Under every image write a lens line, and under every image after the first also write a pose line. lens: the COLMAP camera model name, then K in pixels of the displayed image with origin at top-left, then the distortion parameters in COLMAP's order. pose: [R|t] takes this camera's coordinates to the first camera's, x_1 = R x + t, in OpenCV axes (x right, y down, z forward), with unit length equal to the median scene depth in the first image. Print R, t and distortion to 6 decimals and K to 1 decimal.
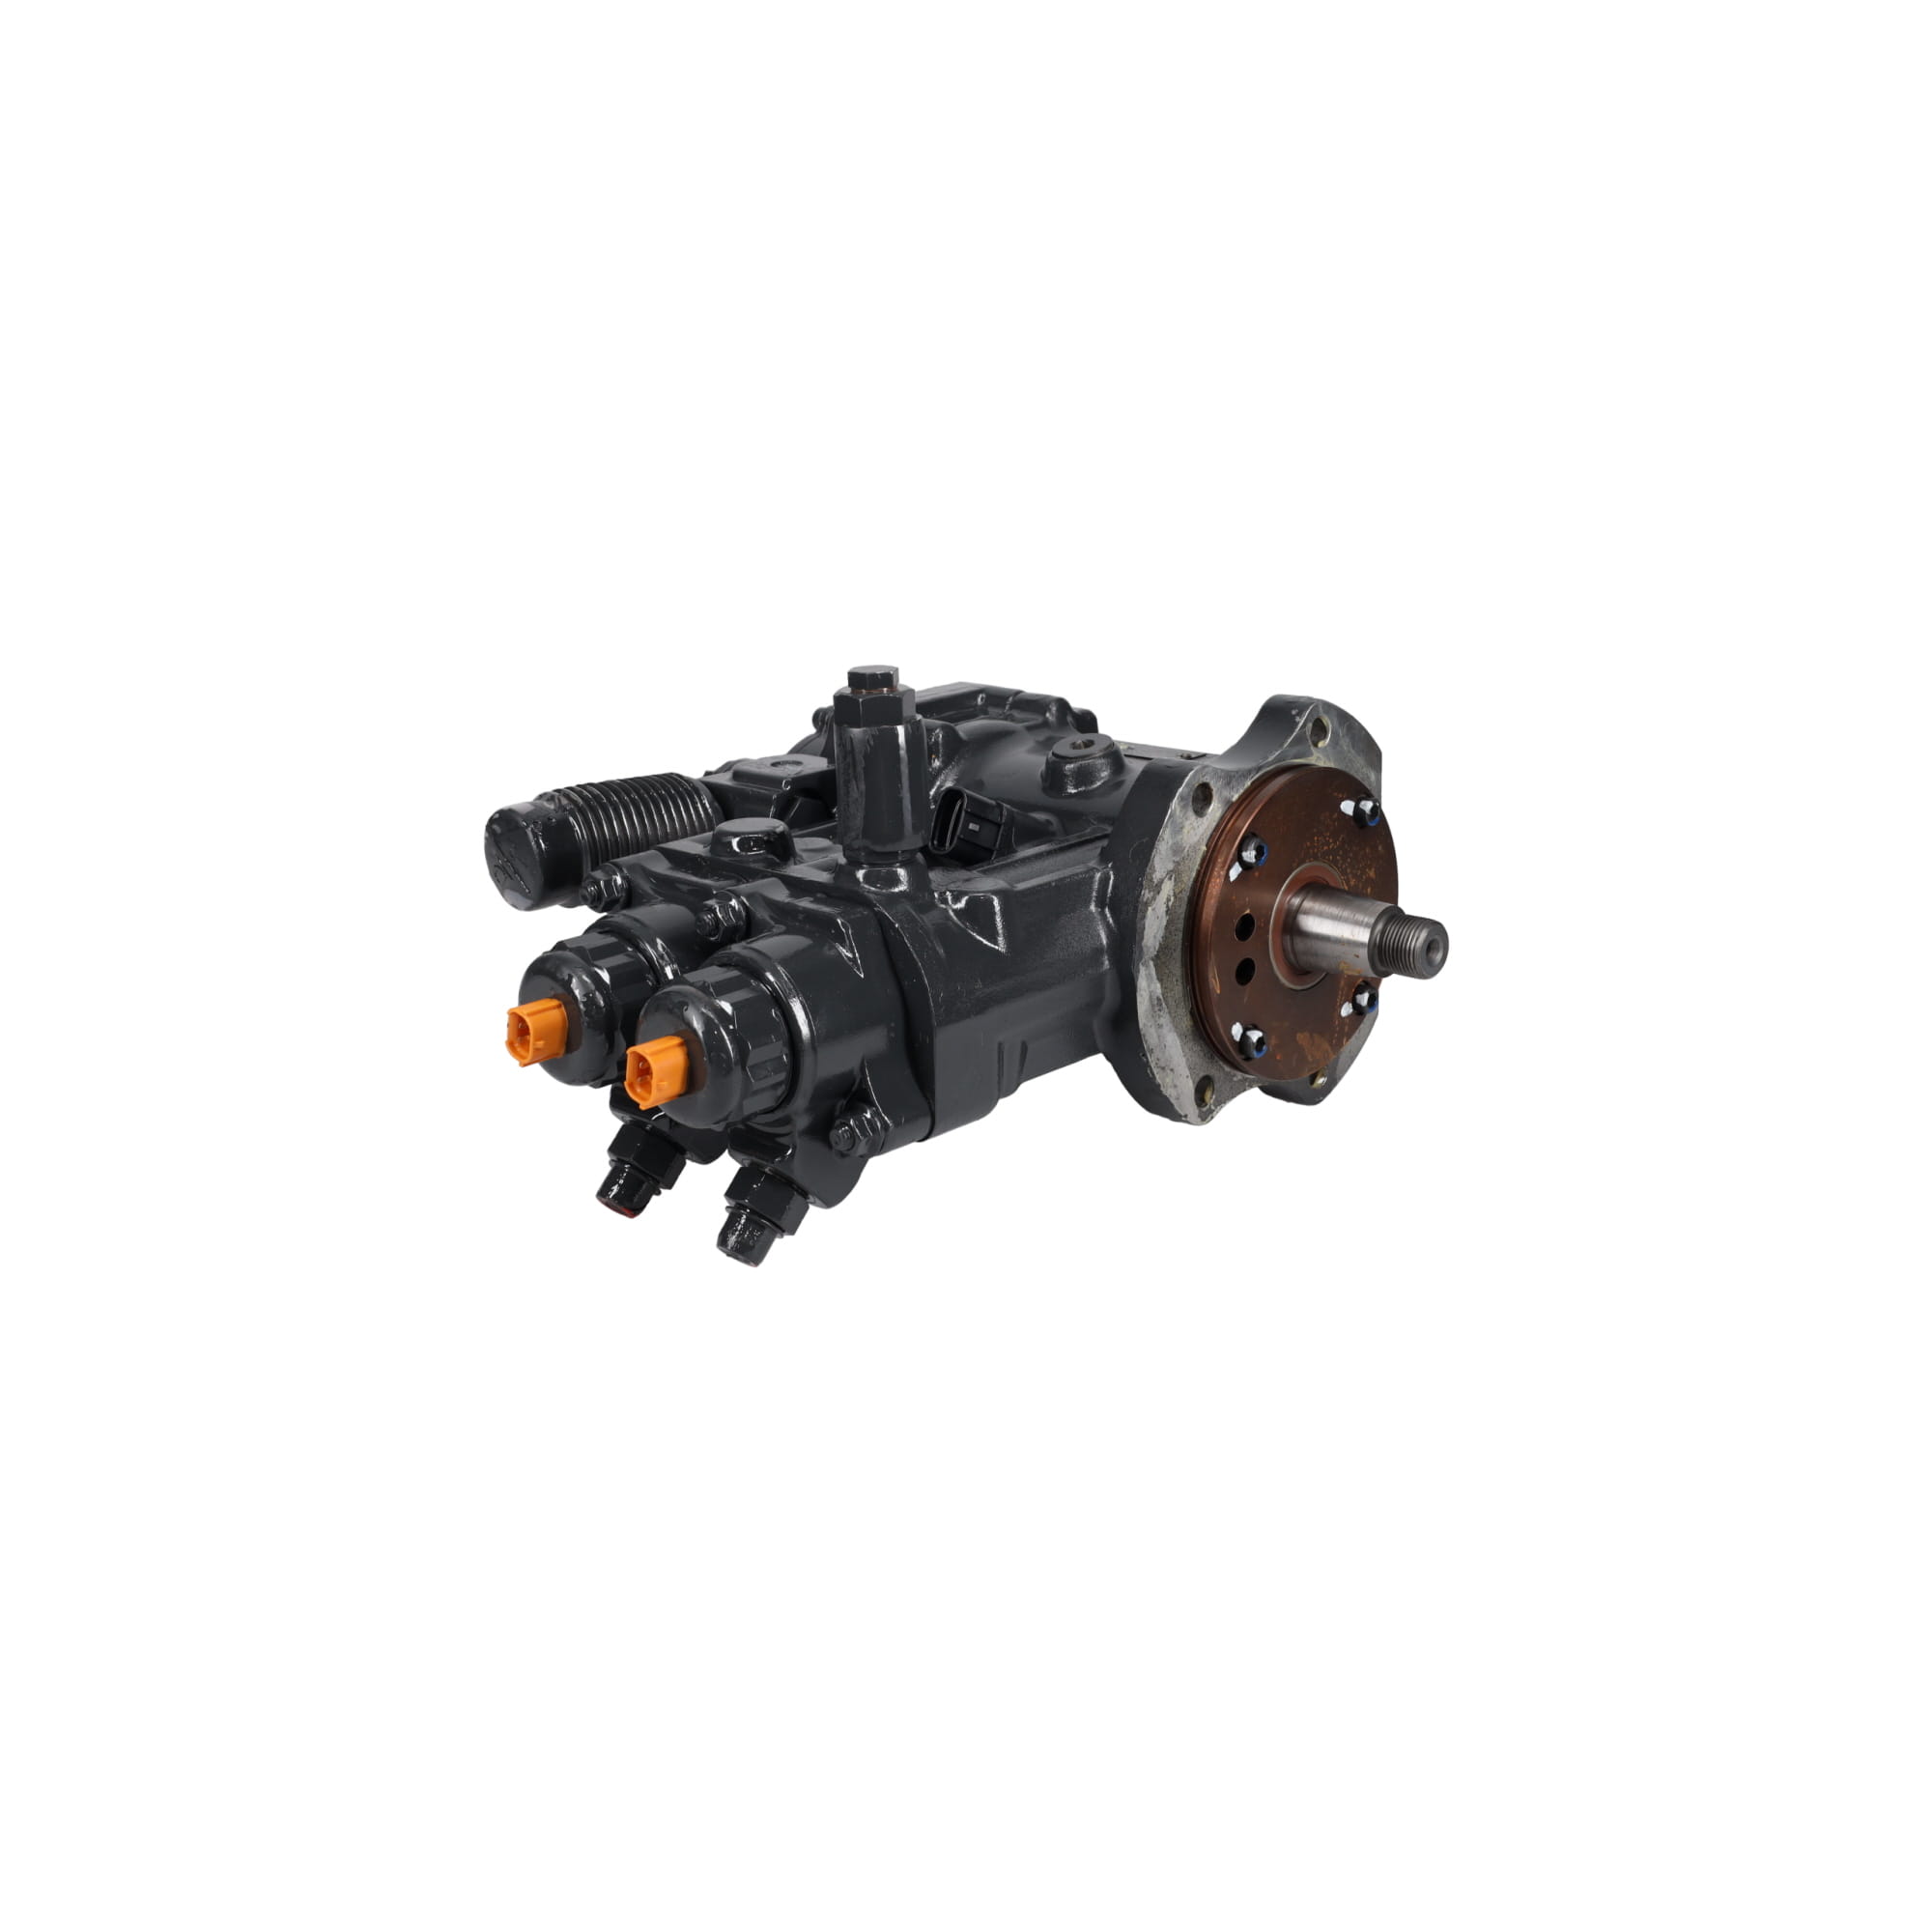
lens RADIAL K [[2244.2, 0, 966.0], [0, 2244.2, 966.0], [0, 0, 1]] dist [0.191317, -0.002472]
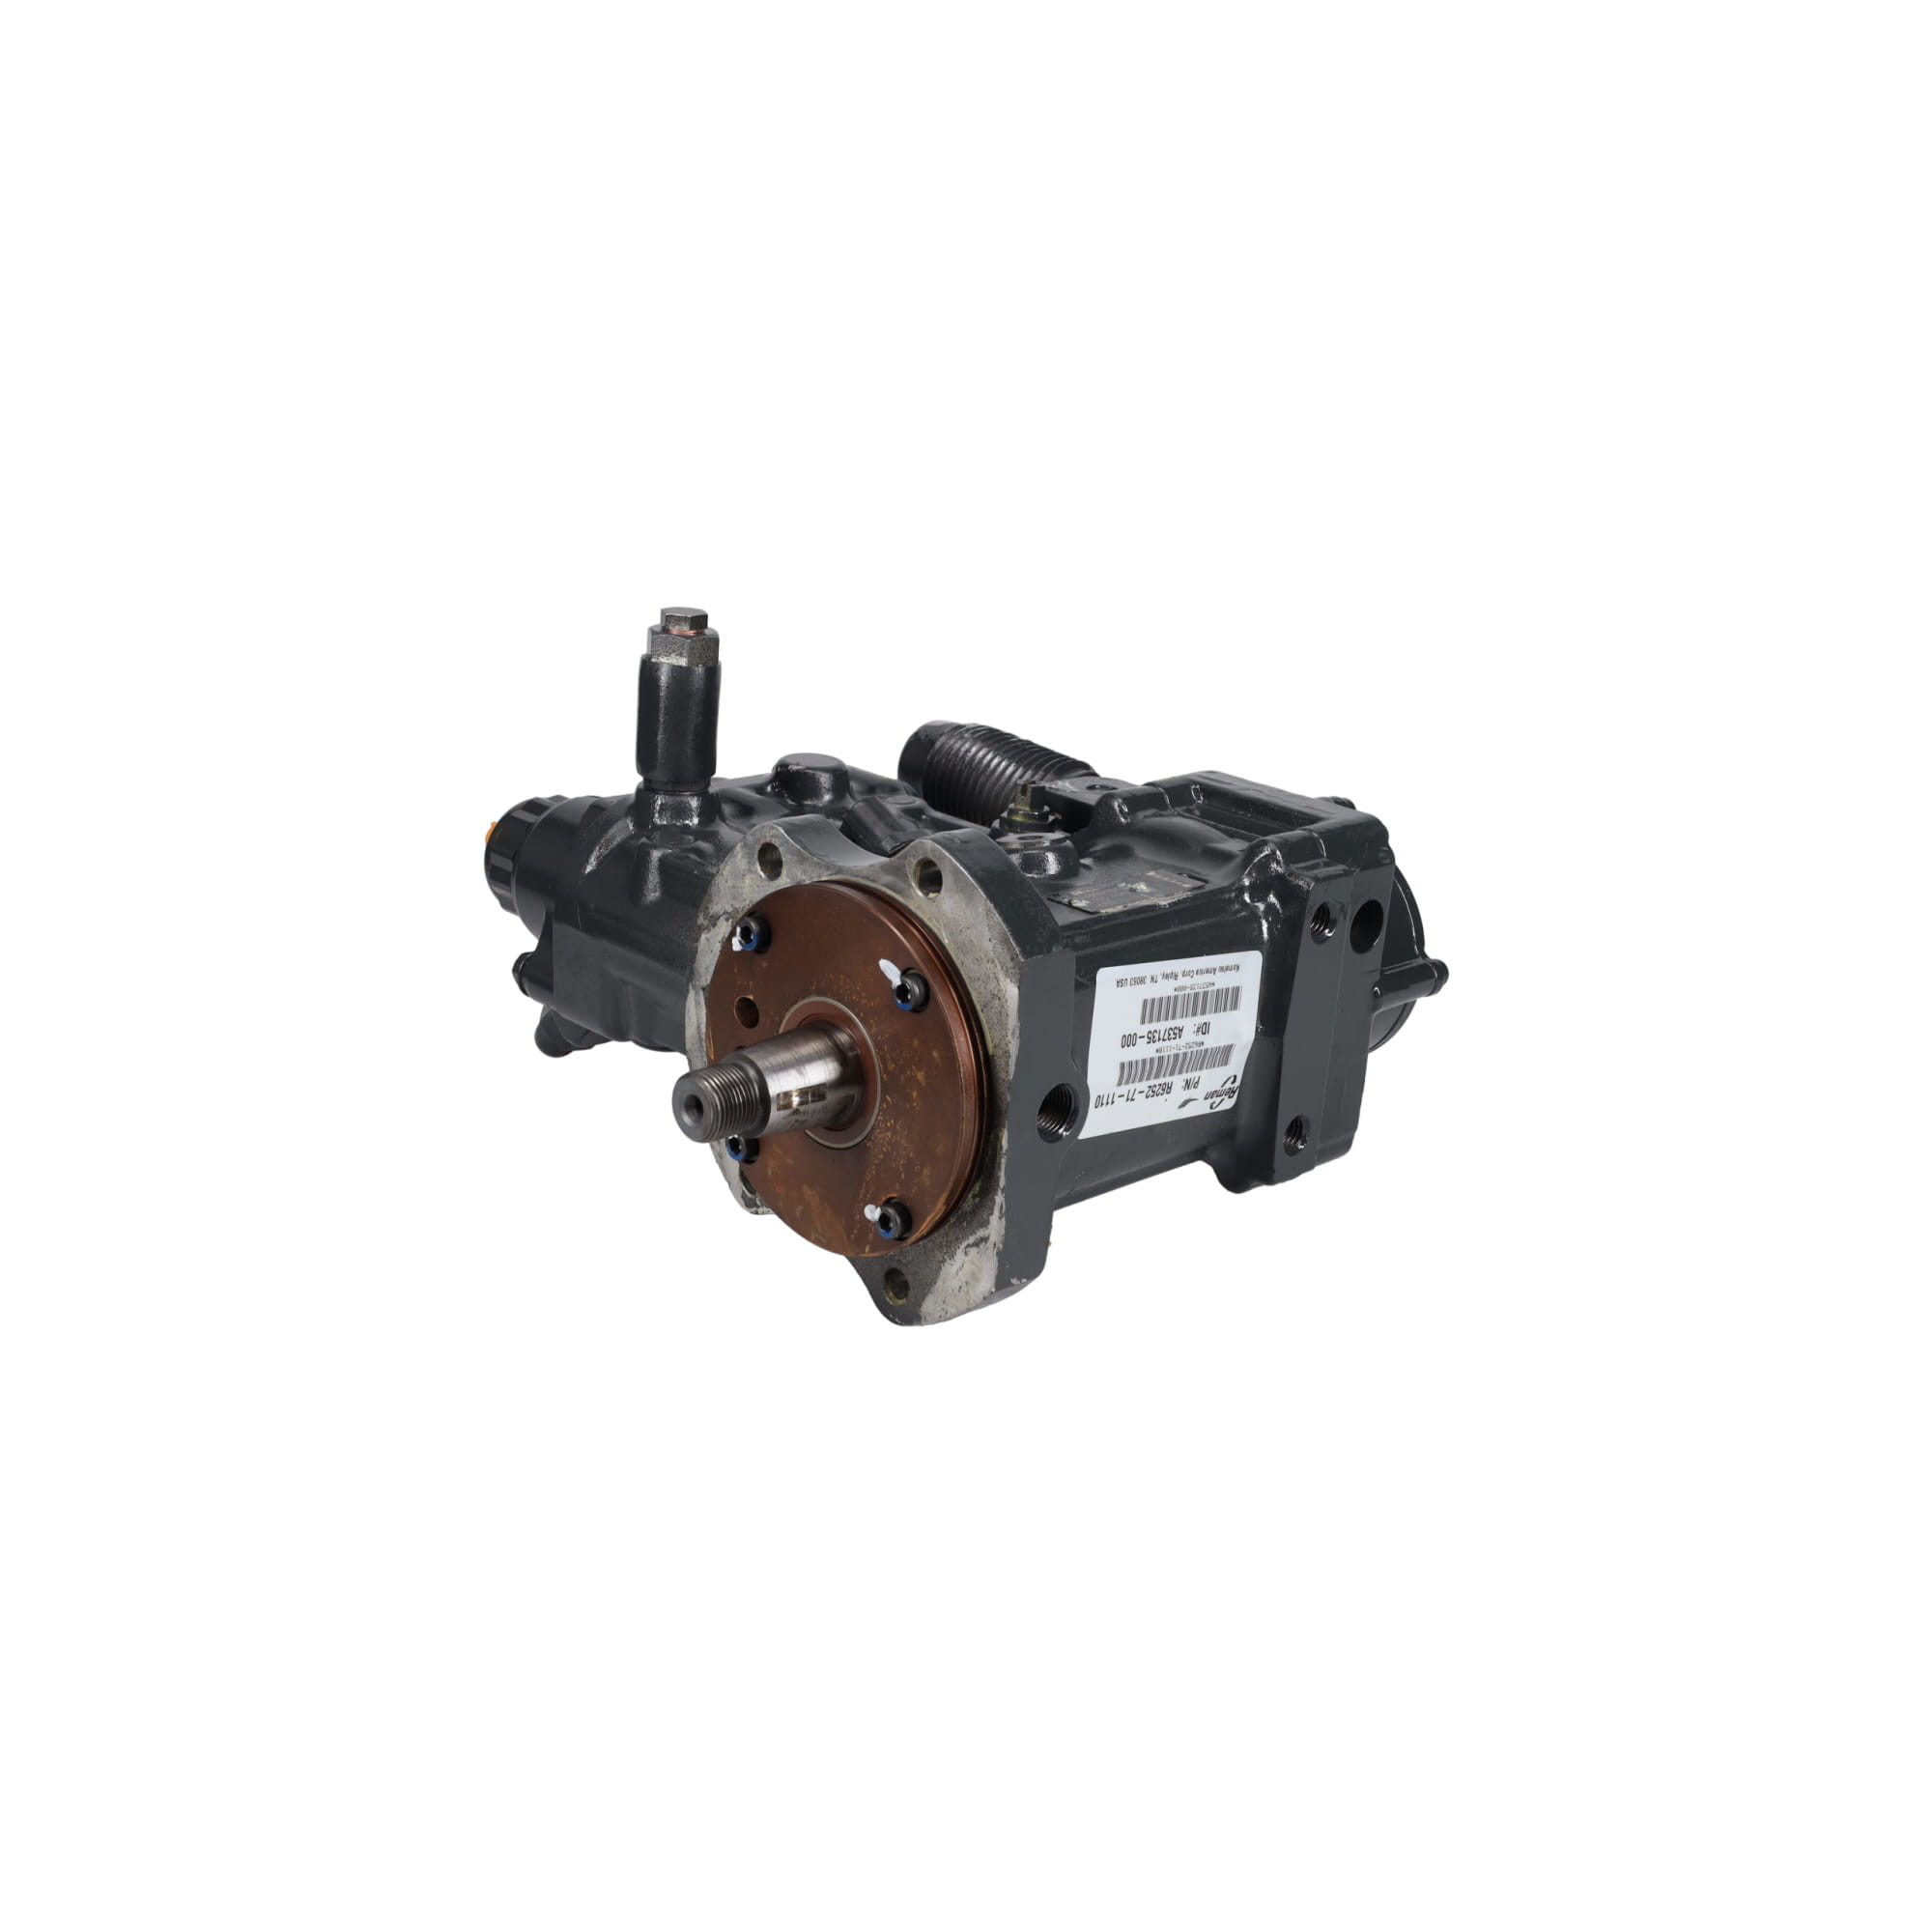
lens RADIAL K [[2244.2, 0, 966.0], [0, 2244.2, 966.0], [0, 0, 1]] dist [0.191317, -0.002472]
pose [[-0.003910, 0.340249, -0.940327, 0.973733], [-0.368700, 0.873595, 0.317635, -0.355067], [0.929540, 0.347940, 0.122034, 0.978071]]
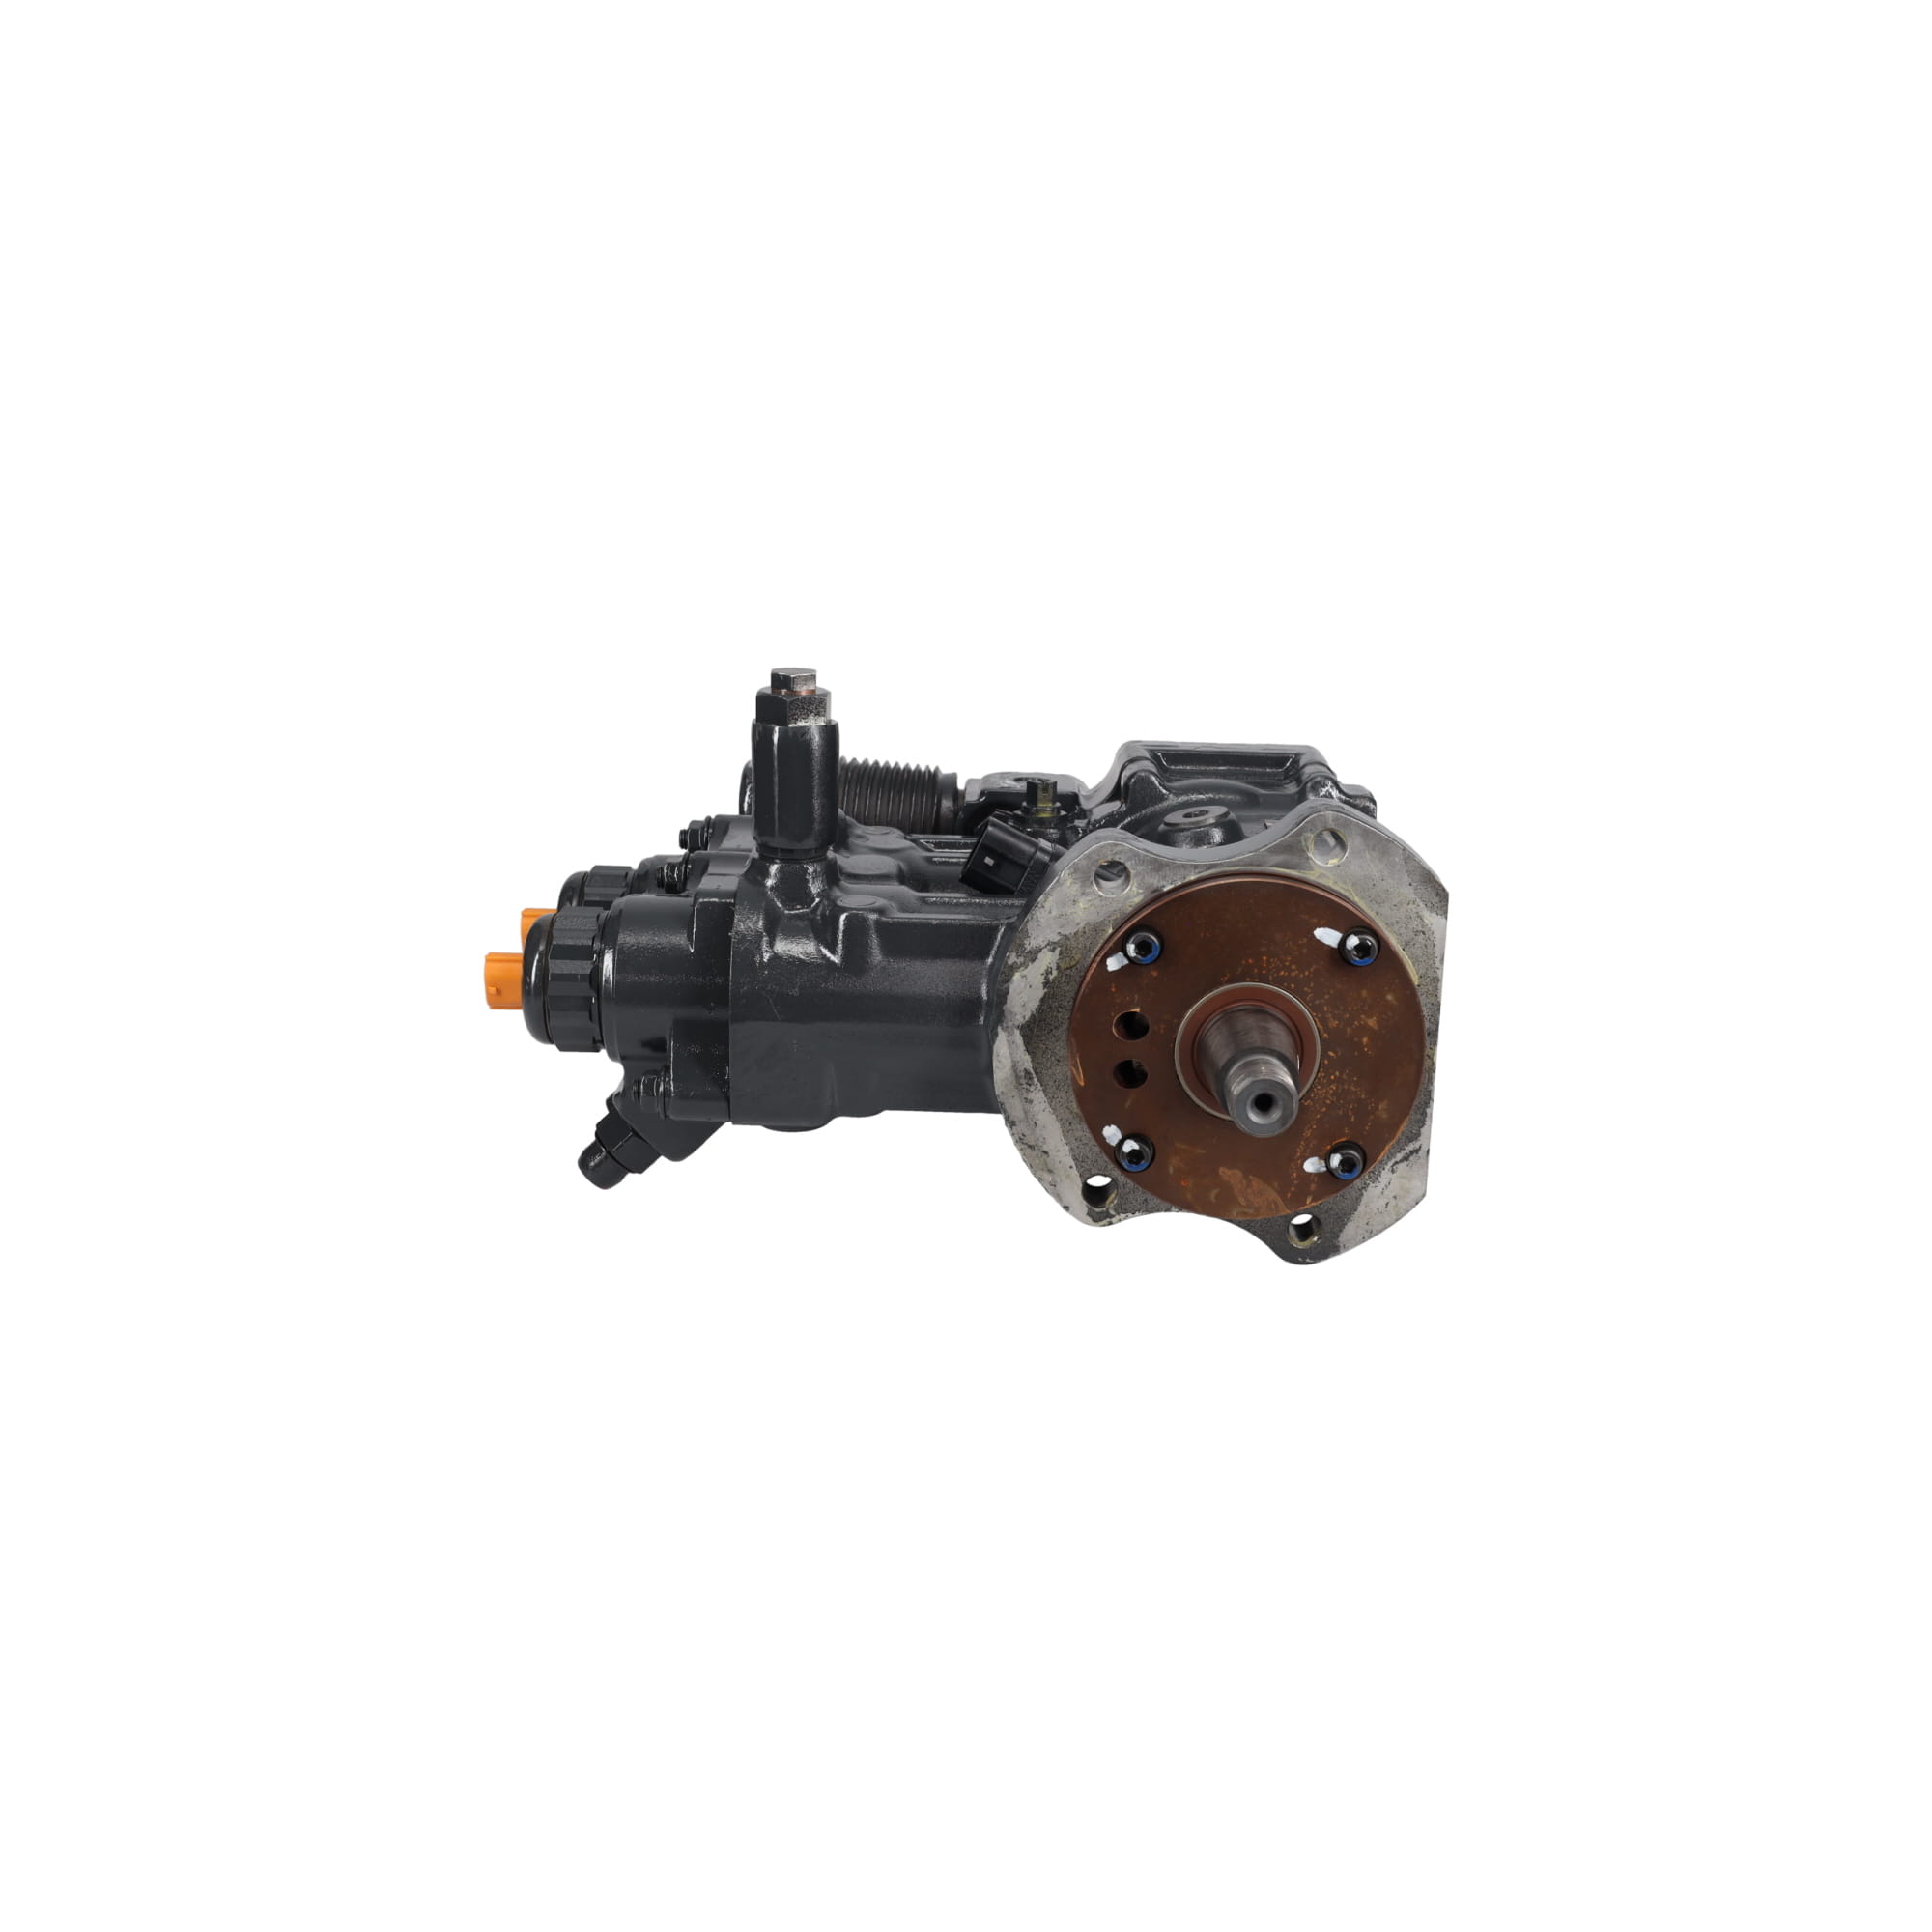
lens RADIAL K [[2244.2, 0, 966.0], [0, 2244.2, 966.0], [0, 0, 1]] dist [0.191317, -0.002472]
pose [[0.699576, 0.240306, -0.672938, 0.699519], [-0.256890, 0.963371, 0.076961, -0.095474], [0.666784, 0.119031, 0.735684, 0.277718]]
